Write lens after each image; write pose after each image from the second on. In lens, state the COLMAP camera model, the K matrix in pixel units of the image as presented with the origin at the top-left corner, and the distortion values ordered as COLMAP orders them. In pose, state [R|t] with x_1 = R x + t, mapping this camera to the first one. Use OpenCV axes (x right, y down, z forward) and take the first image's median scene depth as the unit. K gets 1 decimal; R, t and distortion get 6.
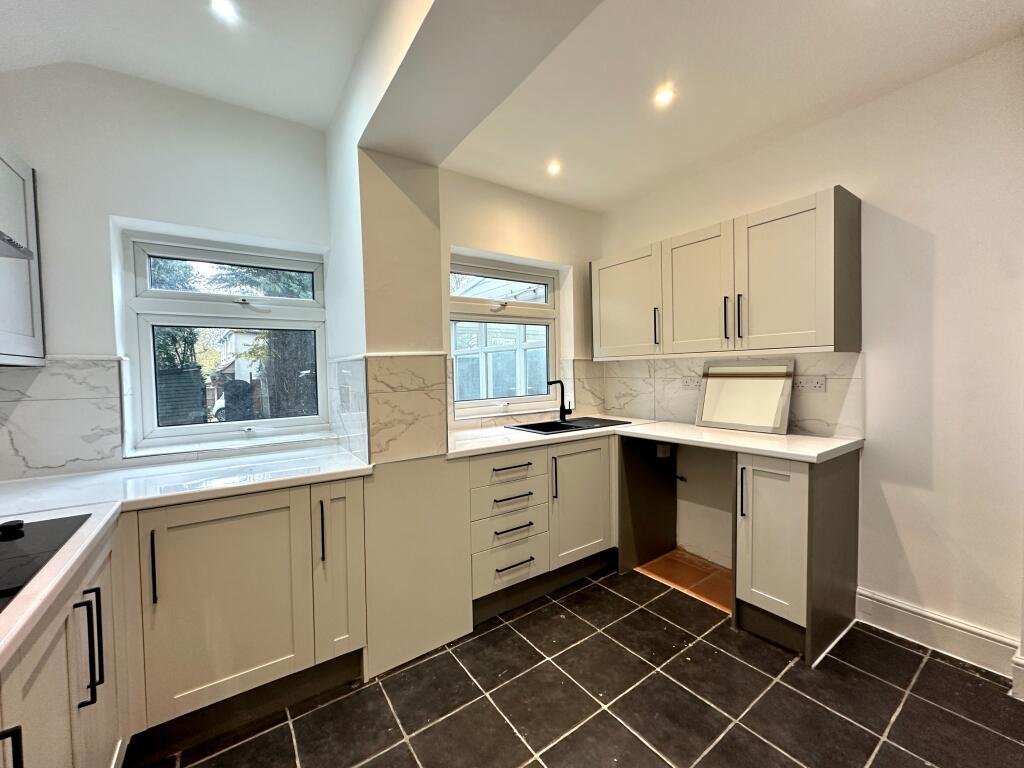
lens RADIAL K [[411.3, 0, 511.5], [0, 411.3, 382.0], [0, 0, 1]] dist [0.002911, -0.000512]
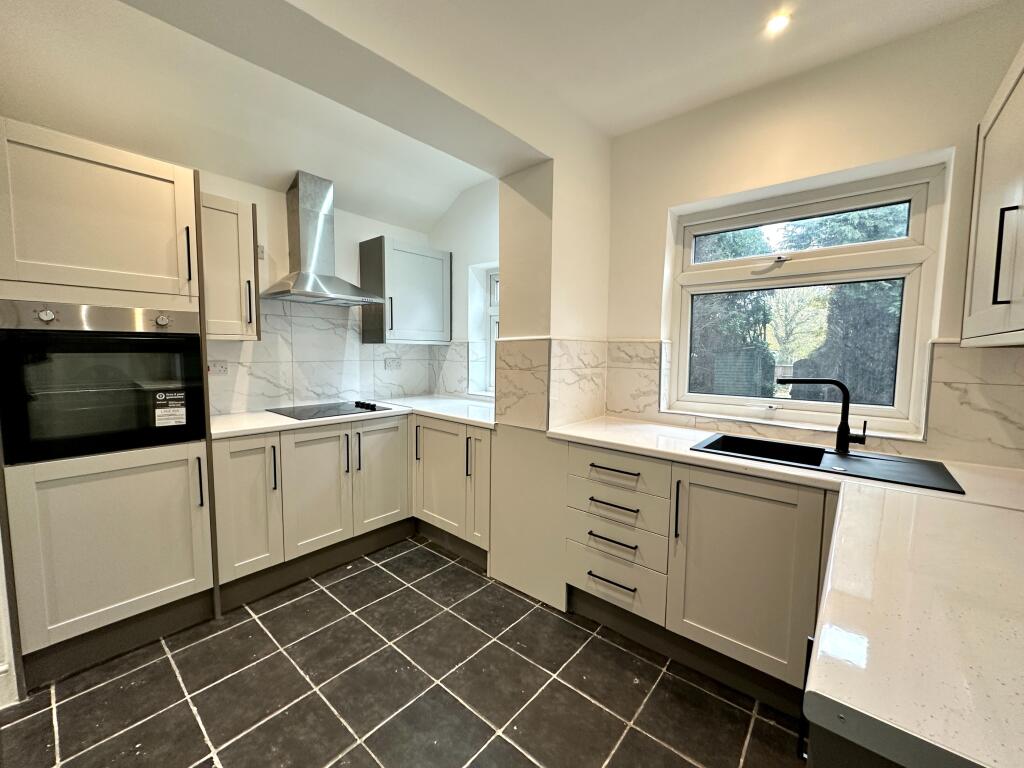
lens RADIAL K [[411.3, 0, 510.6], [0, 411.3, 381.0], [0, 0, 1]] dist [0.002911, -0.000512]
pose [[0.247137, 0.097742, -0.964038, 0.838989], [-0.048031, 0.994912, 0.088560, -0.046735], [0.967790, 0.024417, 0.250574, 0.635749]]
